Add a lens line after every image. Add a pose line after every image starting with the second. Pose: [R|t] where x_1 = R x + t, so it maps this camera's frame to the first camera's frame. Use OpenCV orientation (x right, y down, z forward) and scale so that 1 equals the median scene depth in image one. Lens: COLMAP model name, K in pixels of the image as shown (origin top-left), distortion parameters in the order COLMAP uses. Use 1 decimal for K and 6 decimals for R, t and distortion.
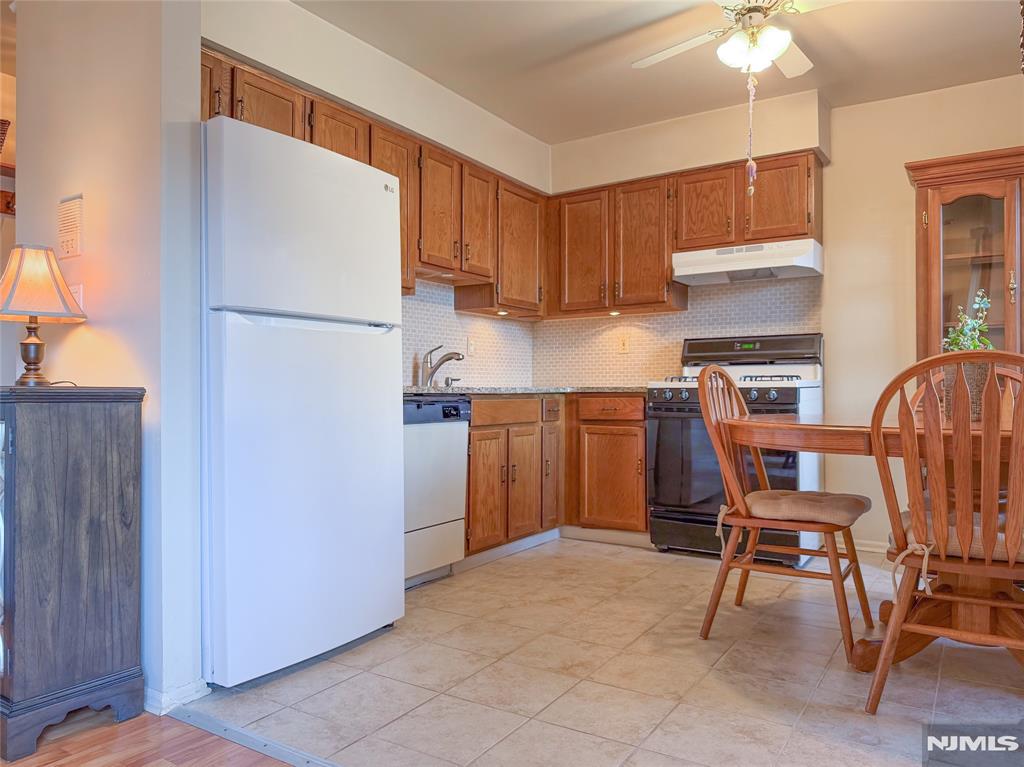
lens RADIAL K [[733.2, 0, 510.0], [0, 733.2, 386.1], [0, 0, 1]] dist [0.053052, -0.069213]
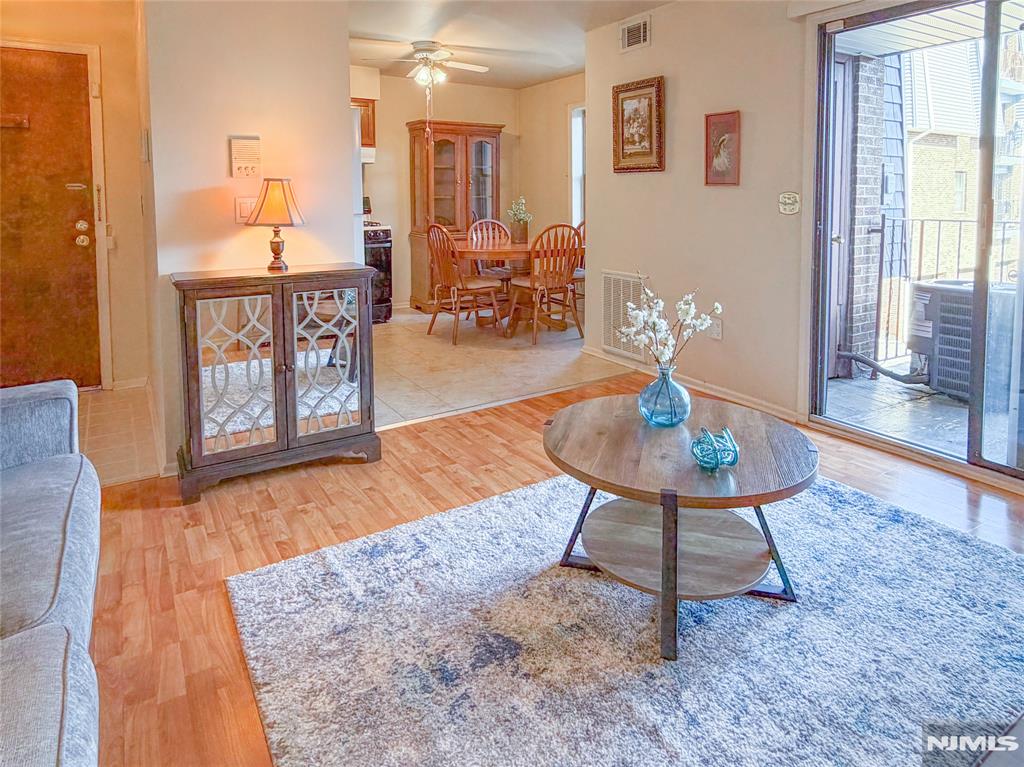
lens RADIAL K [[628.0, 0, 513.5], [0, 628.0, 240.3], [0, 0, 1]] dist [-0.004544, -0.001627]
pose [[0.423749, -0.067044, 0.903295, -0.847432], [-0.001769, 0.997194, 0.074843, -0.082418], [-0.905778, -0.033312, 0.422441, 0.006875]]
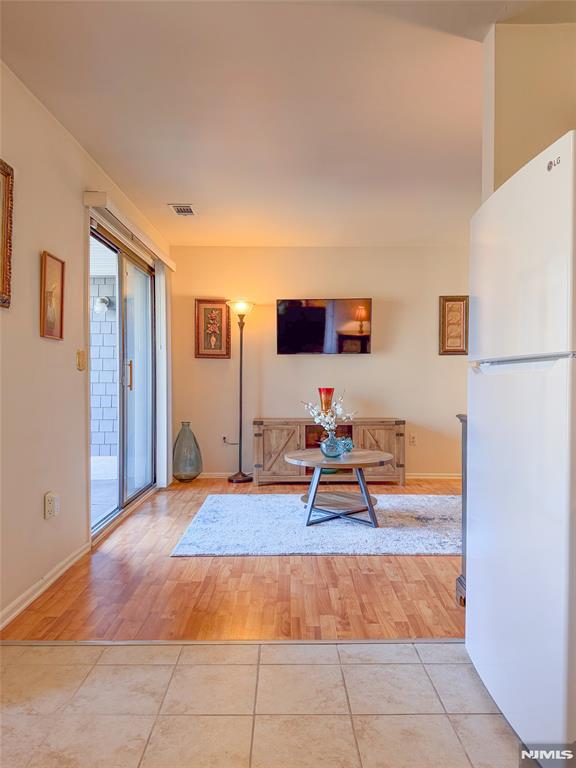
lens RADIAL K [[549.9, 0, 291.5], [0, 549.9, 378.7], [0, 0, 1]] dist [0.053052, -0.069213]
pose [[-0.835968, 0.005747, -0.548748, 0.227195], [0.008694, 0.999958, -0.002772, -0.041938], [0.548709, -0.007088, -0.835983, 0.871884]]
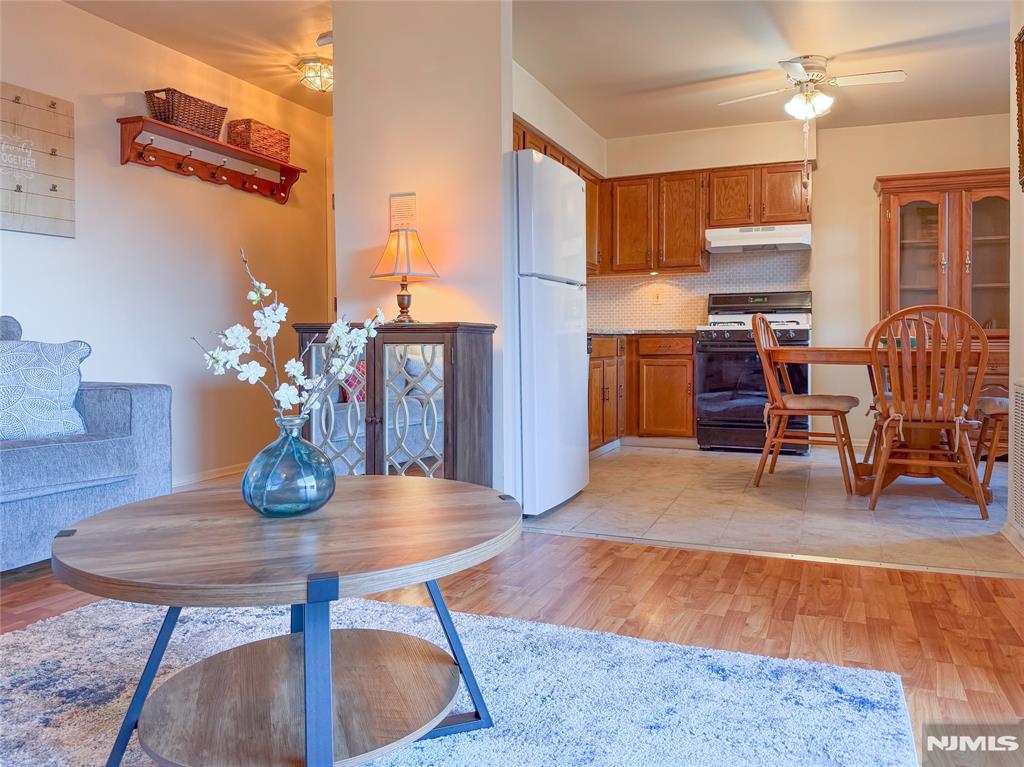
lens RADIAL K [[733.2, 0, 552.7], [0, 733.2, 355.3], [0, 0, 1]] dist [0.053052, -0.069213]
pose [[0.977282, -0.002652, 0.211929, -0.349258], [-0.003021, 0.999646, 0.026441, 0.013427], [-0.211924, -0.026481, 0.976927, -0.261424]]
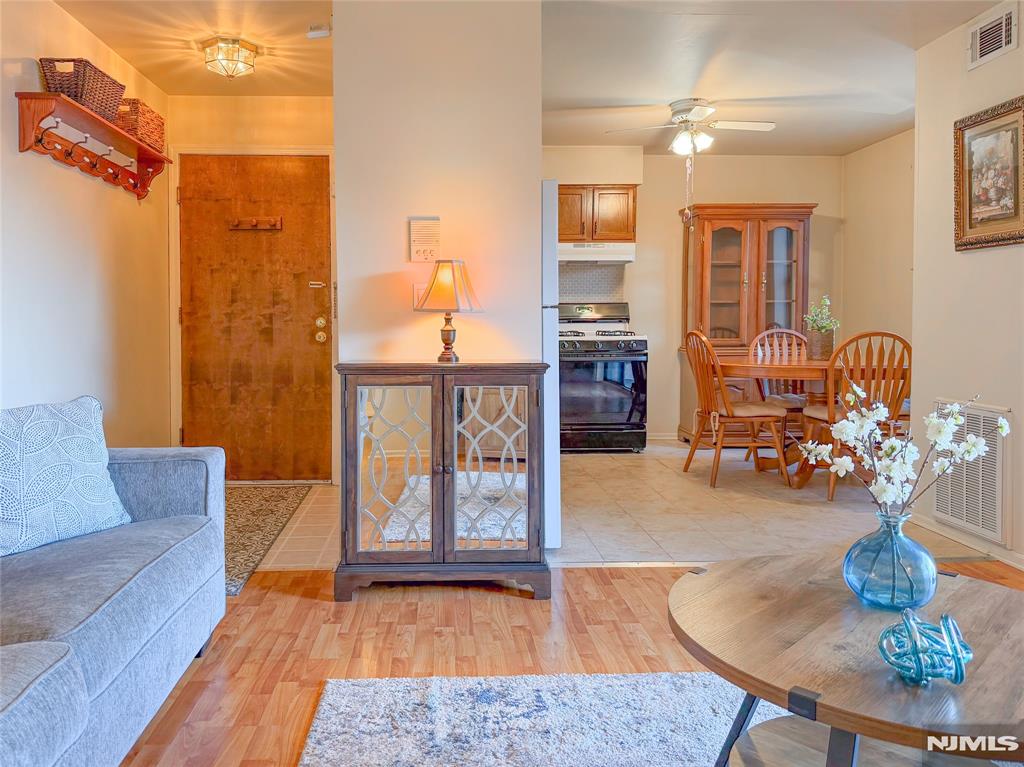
lens RADIAL K [[733.2, 0, 459.7], [0, 733.2, 352.2], [0, 0, 1]] dist [0.053052, -0.069213]
pose [[0.825523, -0.025899, 0.563773, -0.734625], [-0.002533, 0.998766, 0.049591, -0.043223], [-0.564362, -0.042366, 0.824439, -0.070009]]
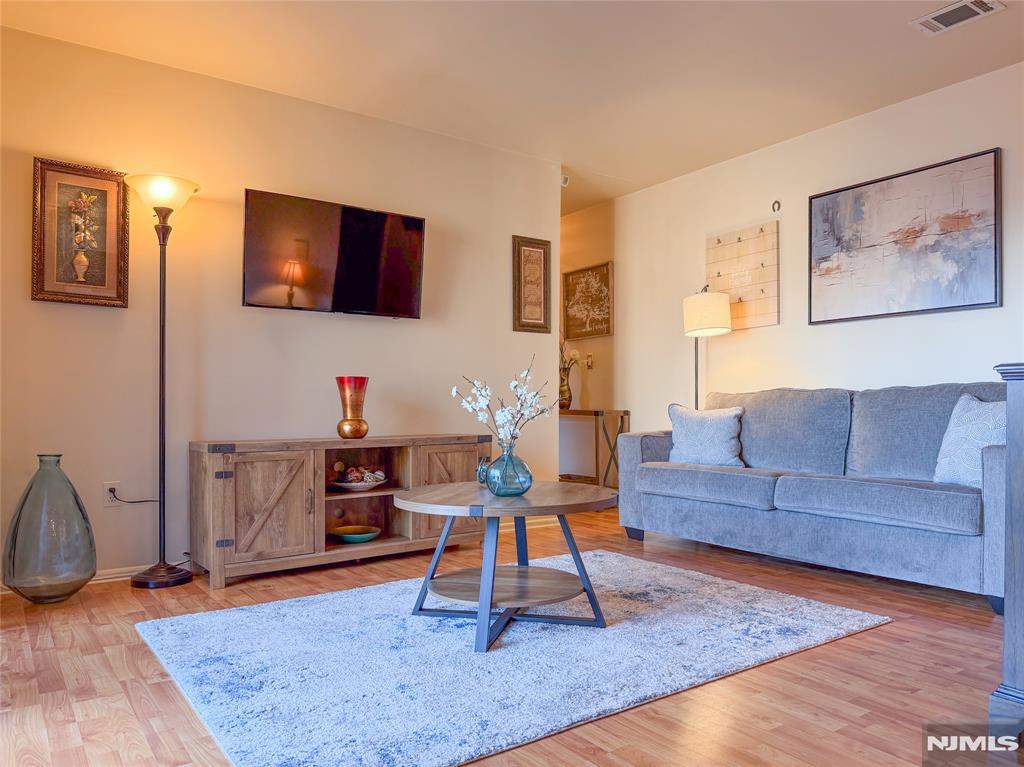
lens RADIAL K [[733.2, 0, 528.6], [0, 733.2, 420.1], [0, 0, 1]] dist [0.053052, -0.069213]
pose [[-0.353945, 0.017323, -0.935106, 0.207072], [0.015102, 0.999804, 0.012805, 0.021896], [0.935144, -0.009590, -0.354137, 0.334805]]
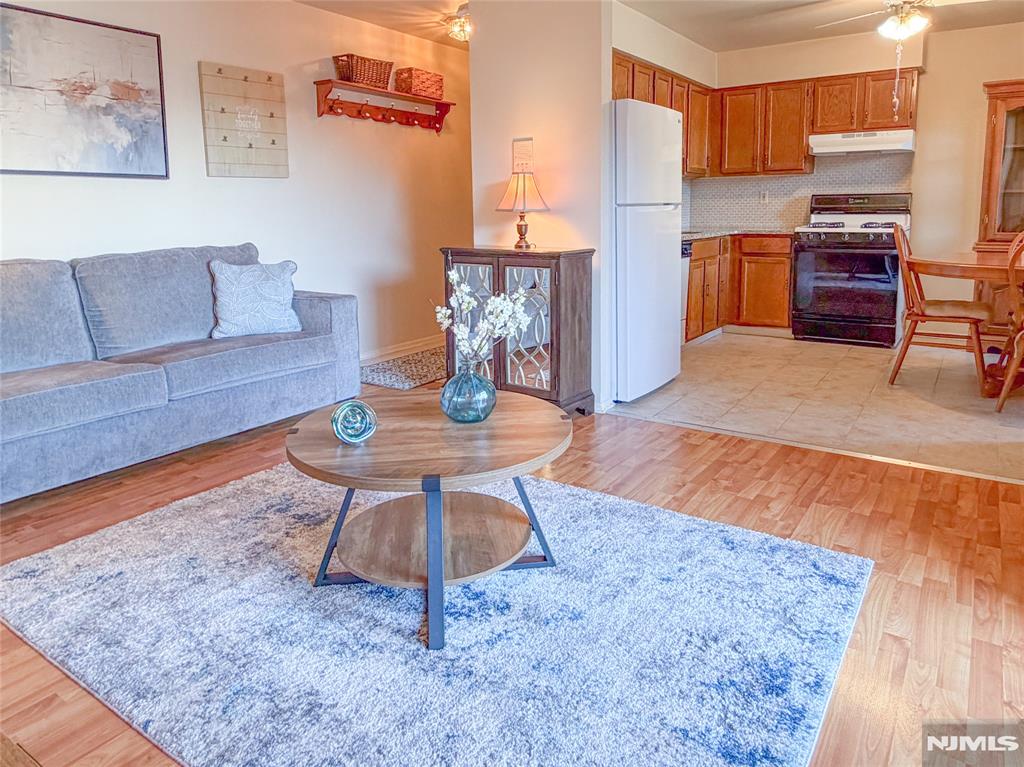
lens RADIAL K [[672.4, 0, 537.0], [0, 672.4, 299.1], [0, 0, 1]] dist [-0.008260, 0.006367]
pose [[0.999865, -0.006280, -0.015184, -0.305946], [0.008378, 0.989792, 0.142276, -0.058355], [0.014136, -0.142384, 0.989711, -0.363660]]
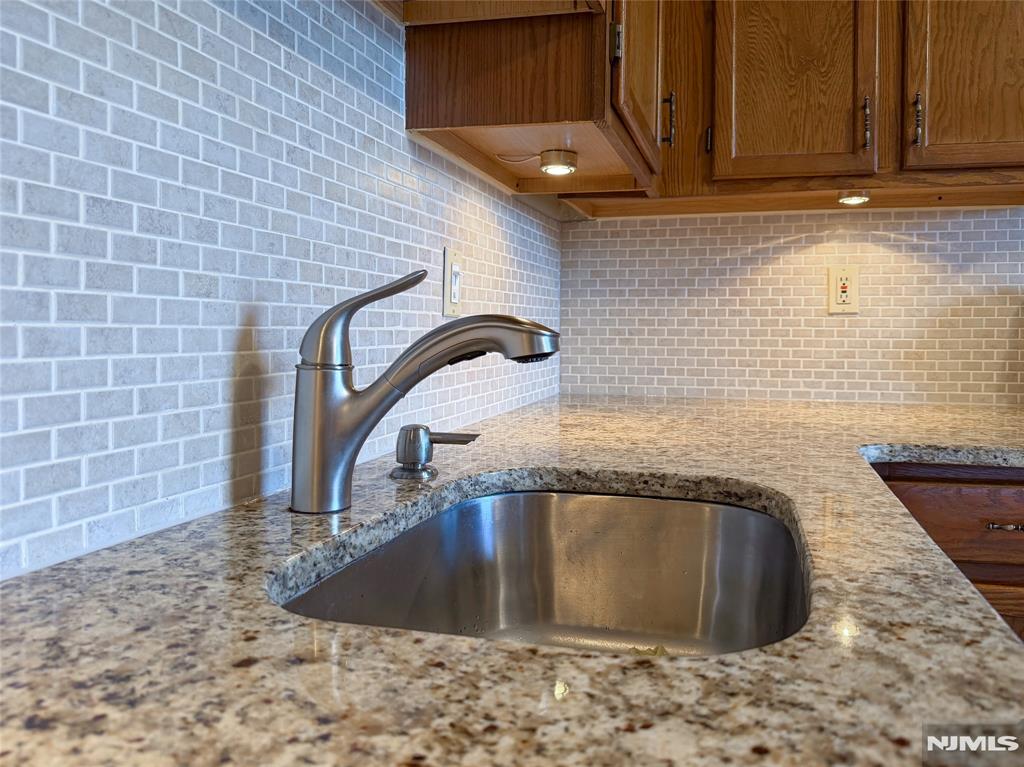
lens RADIAL K [[753.4, 0, 579.3], [0, 753.4, 358.1], [0, 0, 1]] dist [-0.030658, -0.010593]
pose [[0.939661, -0.003840, 0.342086, -0.116196], [-0.010462, 0.999147, 0.039953, -0.041976], [-0.341947, -0.041121, 0.938819, 0.803839]]
